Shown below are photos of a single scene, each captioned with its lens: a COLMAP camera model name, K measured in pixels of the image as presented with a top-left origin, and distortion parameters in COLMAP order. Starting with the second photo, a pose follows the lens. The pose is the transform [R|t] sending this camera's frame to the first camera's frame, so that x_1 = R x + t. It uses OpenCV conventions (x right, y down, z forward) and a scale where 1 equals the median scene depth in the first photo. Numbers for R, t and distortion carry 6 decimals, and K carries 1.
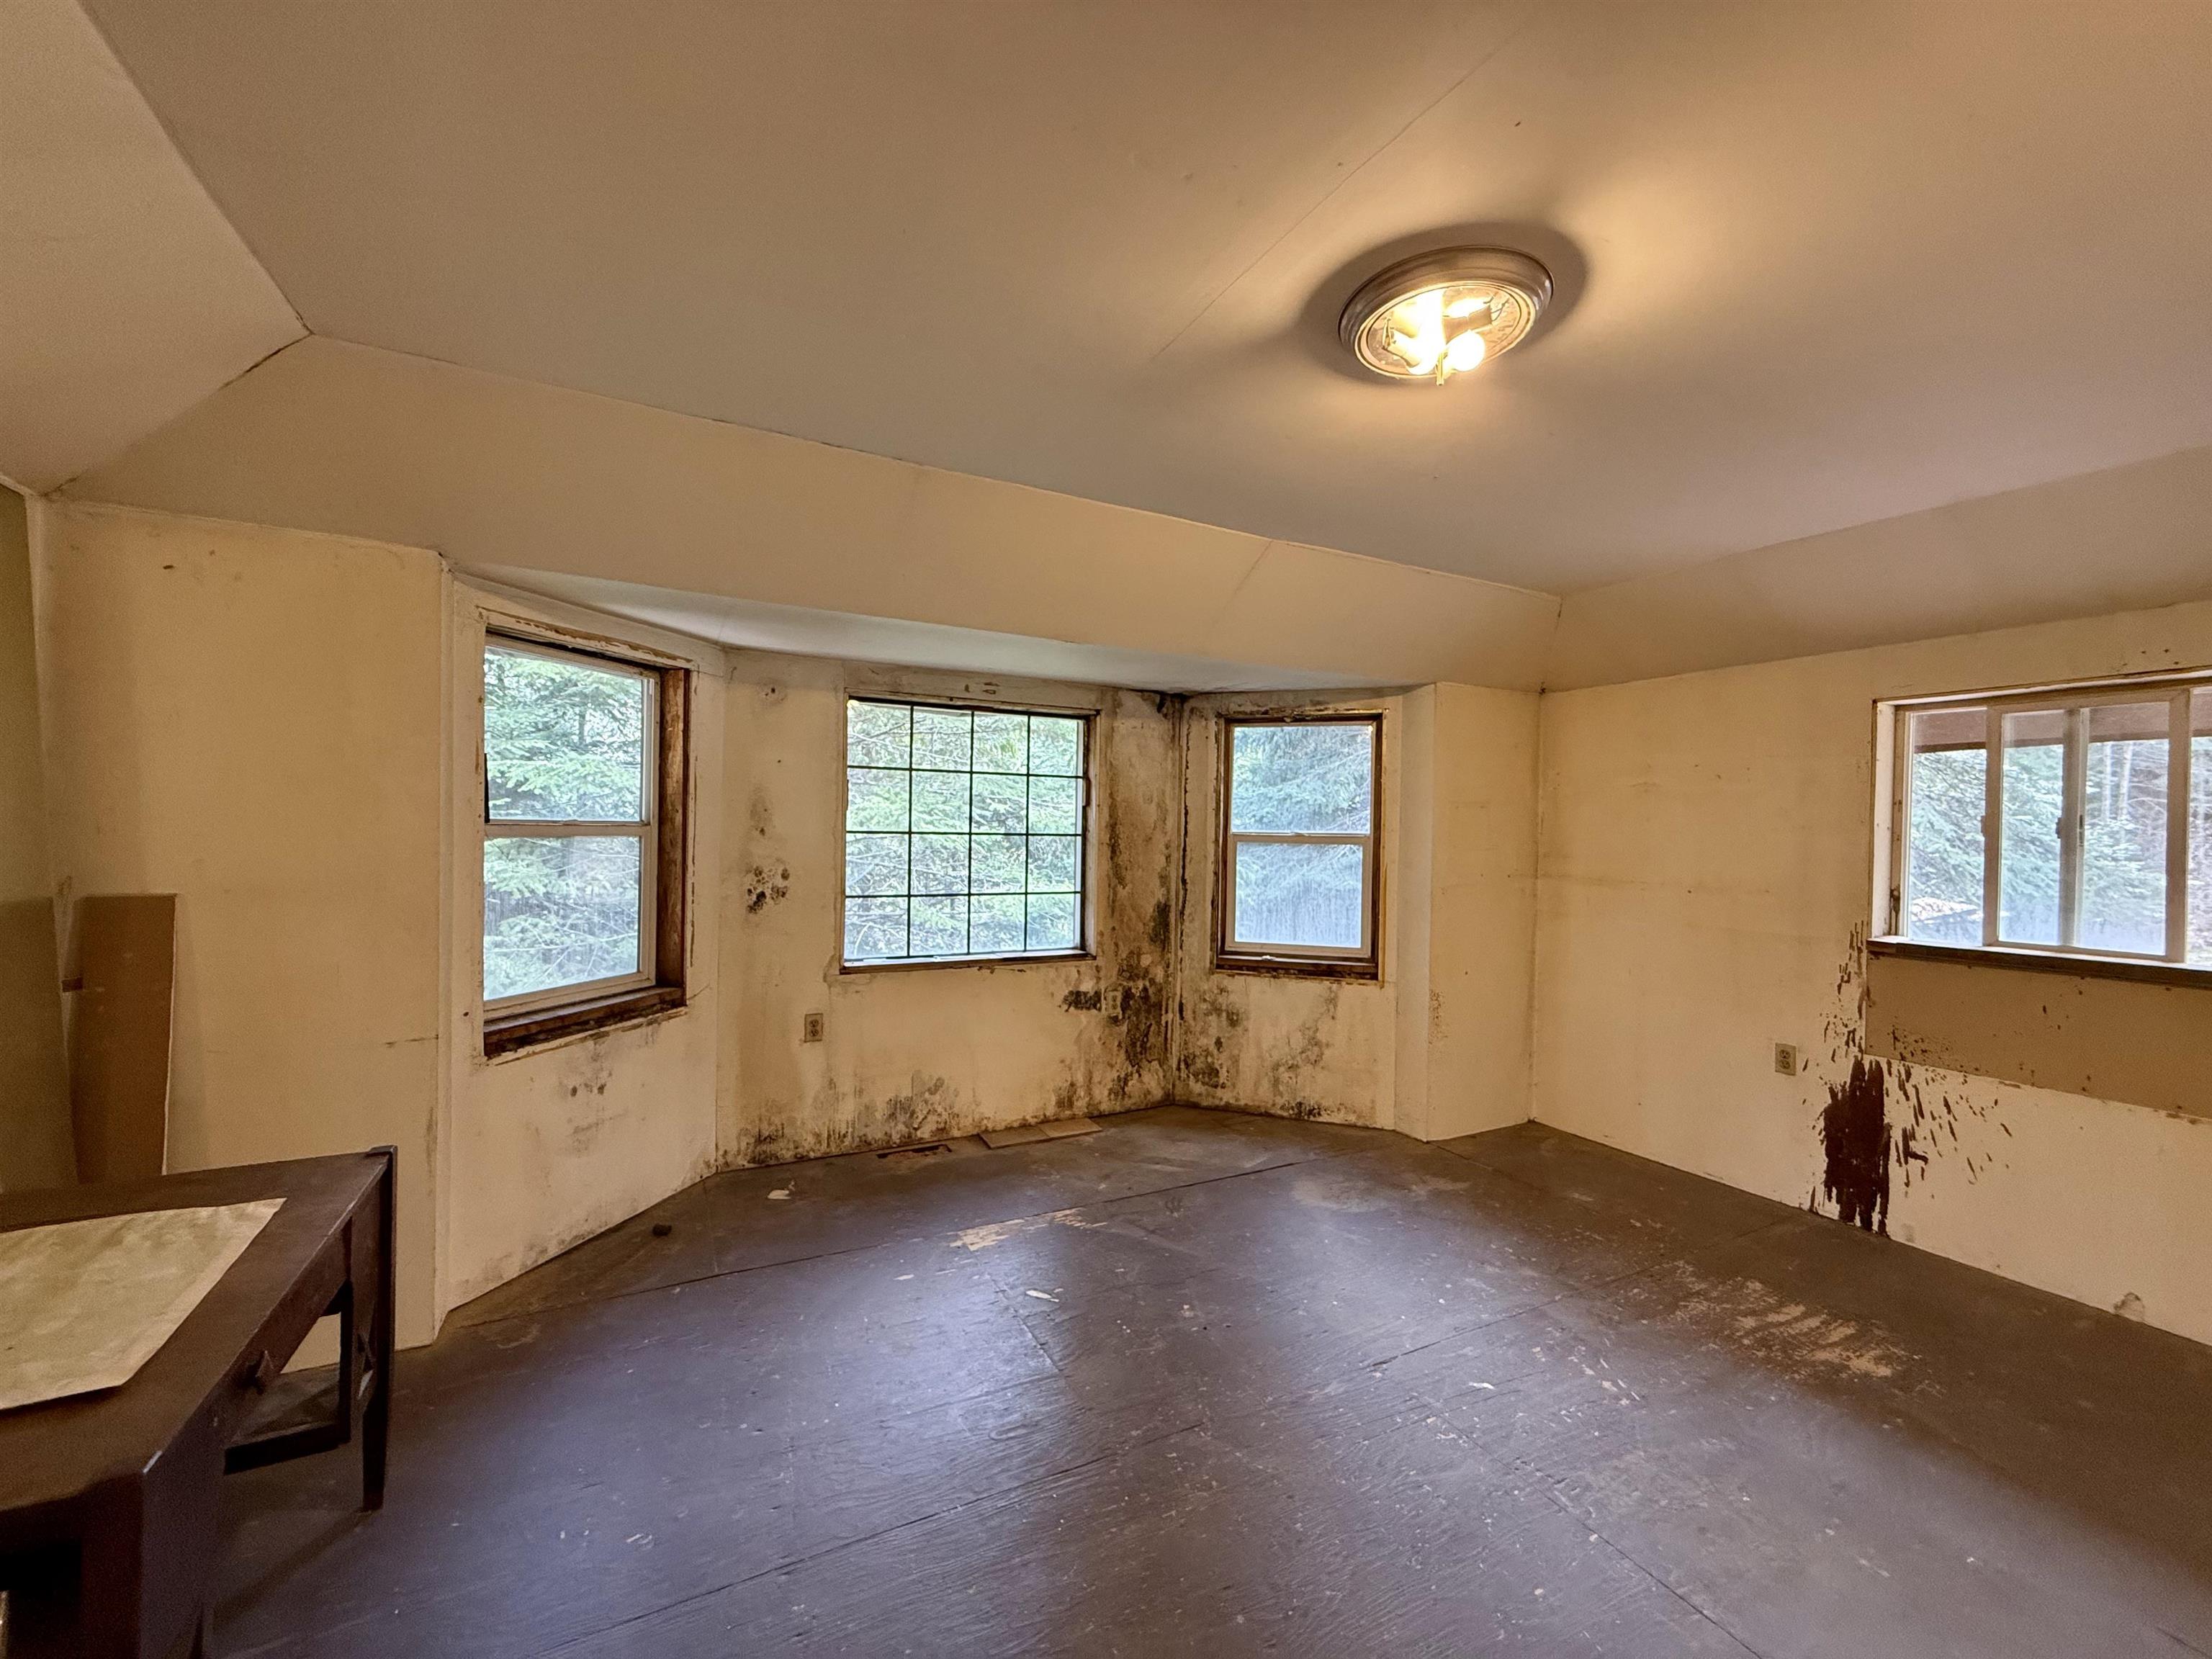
lens RADIAL K [[894.0, 0, 1091.7], [0, 894.0, 829.5], [0, 0, 1]] dist [-0.000241, 0.001106]
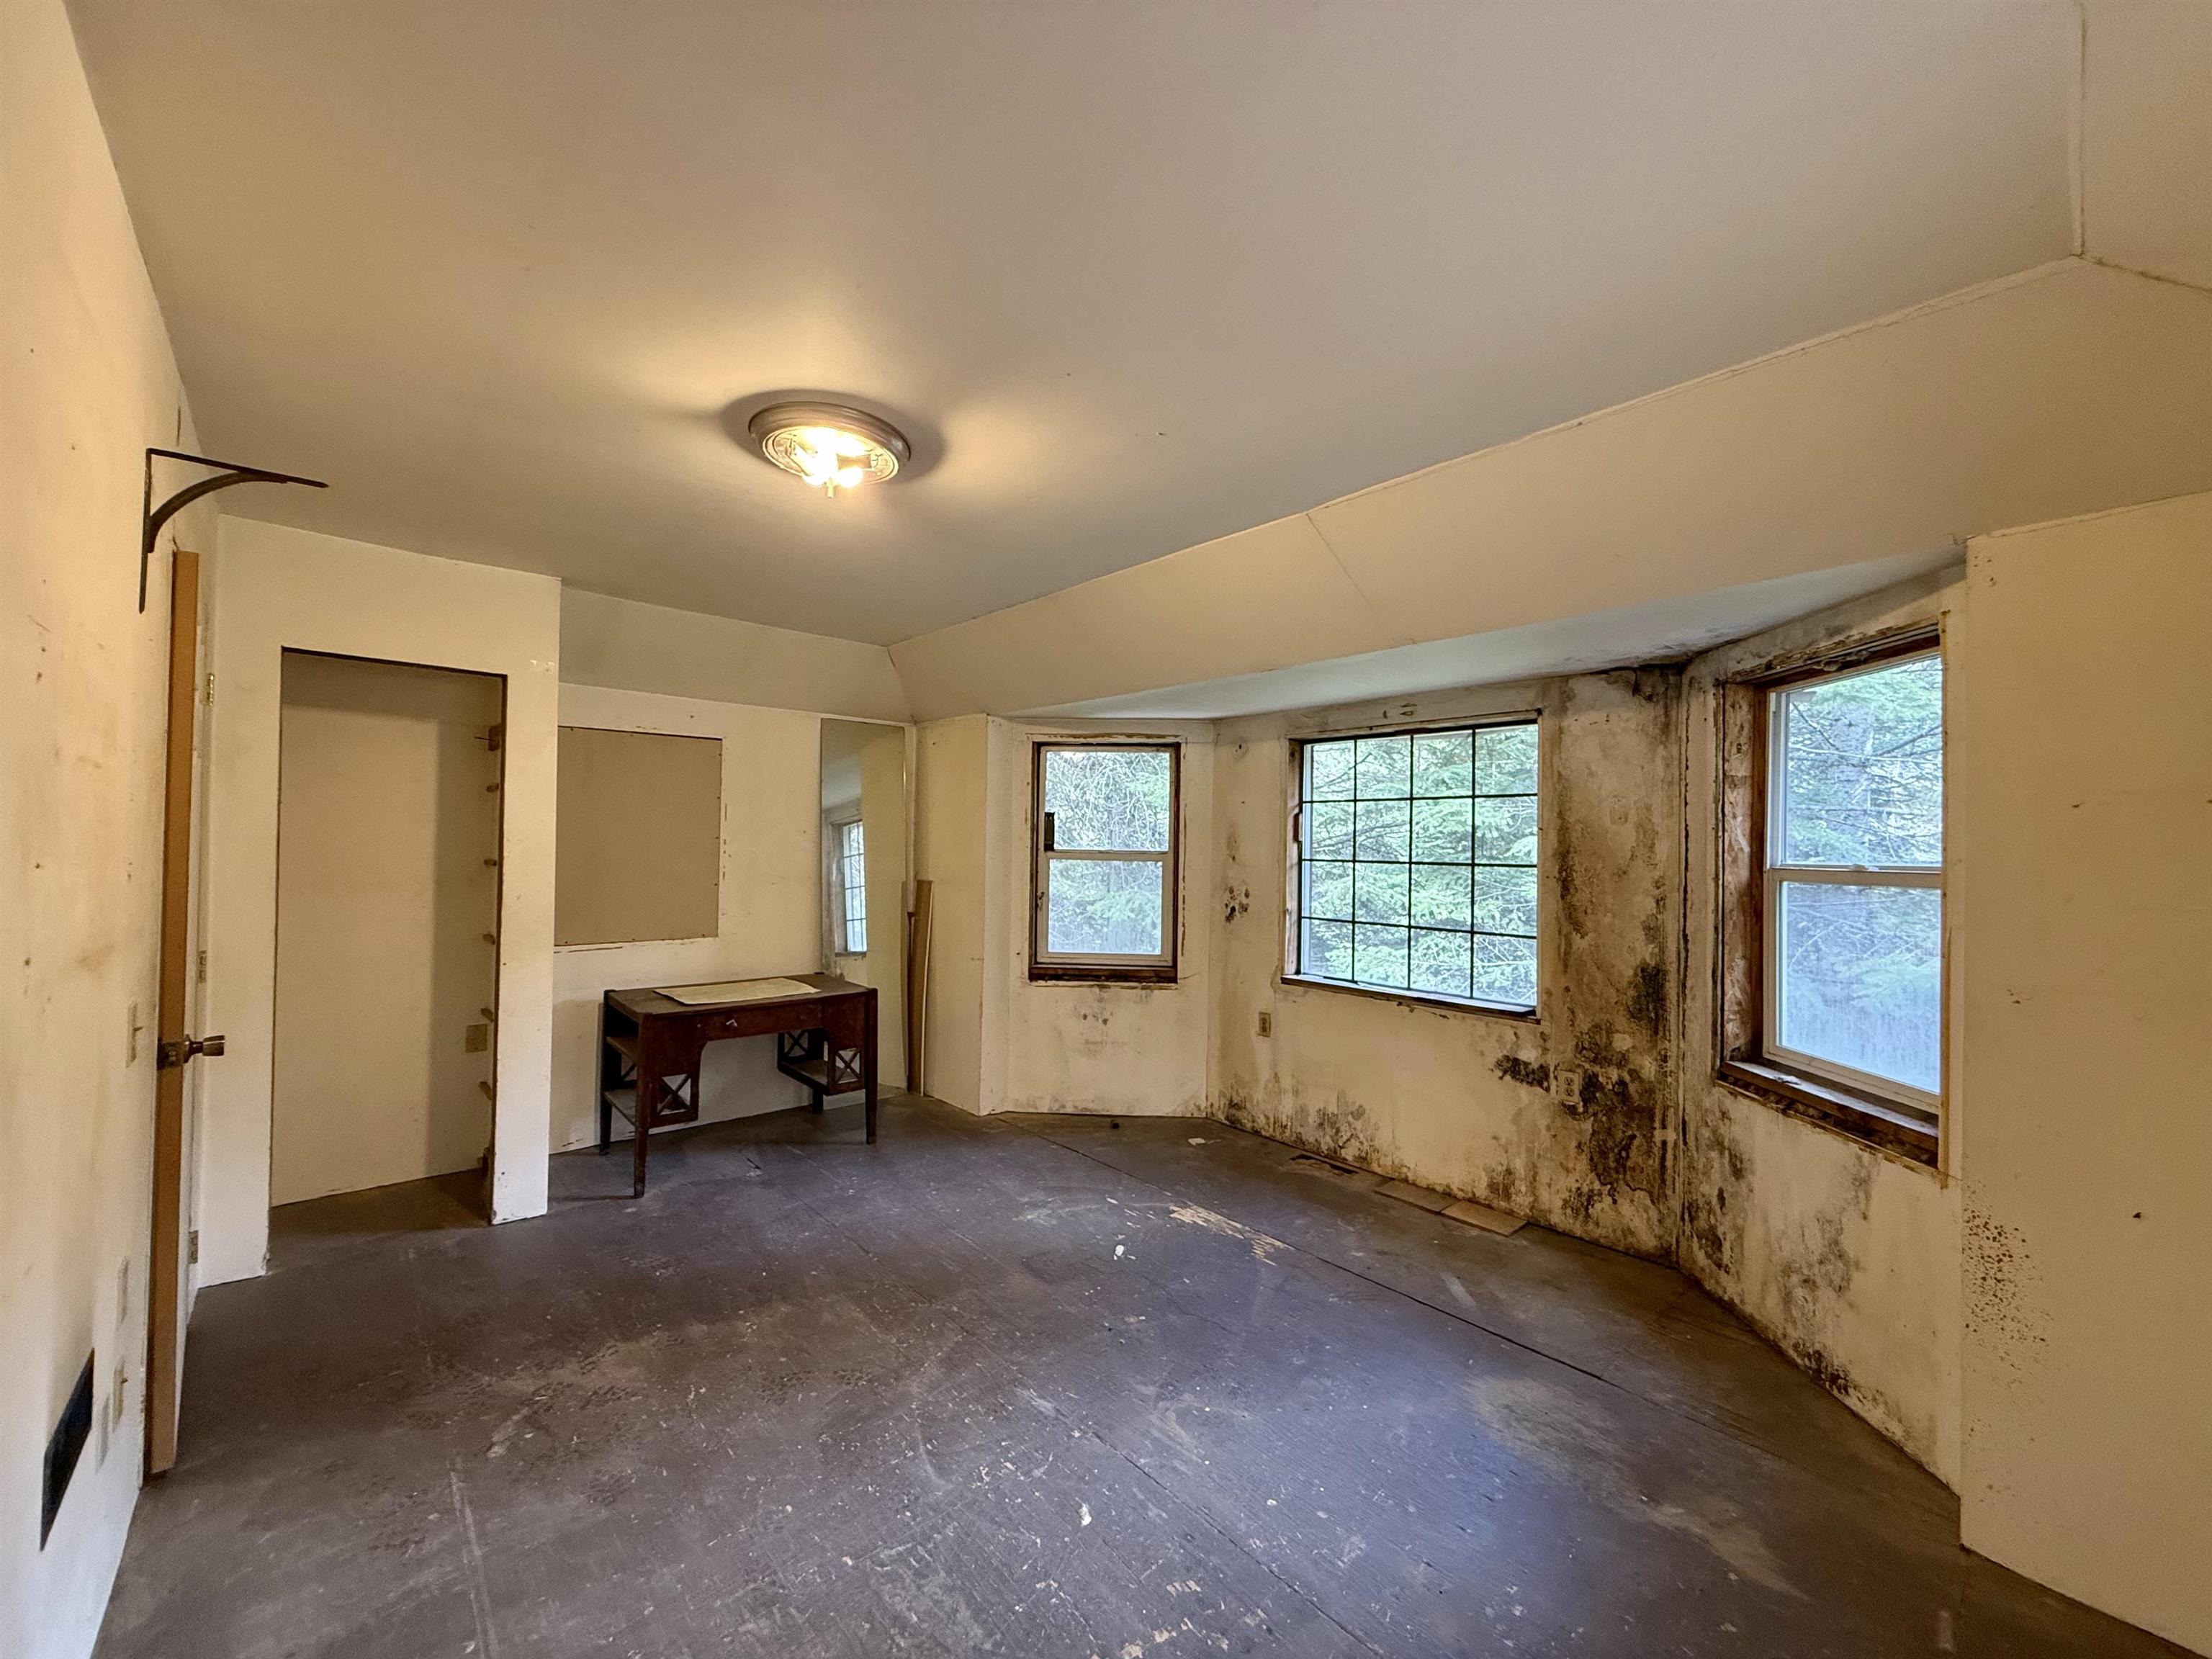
lens RADIAL K [[894.0, 0, 1091.7], [0, 894.0, 829.5], [0, 0, 1]] dist [-0.000241, 0.001106]
pose [[0.228467, -0.031384, -0.973046, 0.691577], [-0.013066, 0.999291, -0.035299, 0.006954], [0.973464, 0.020778, 0.227895, 0.434208]]
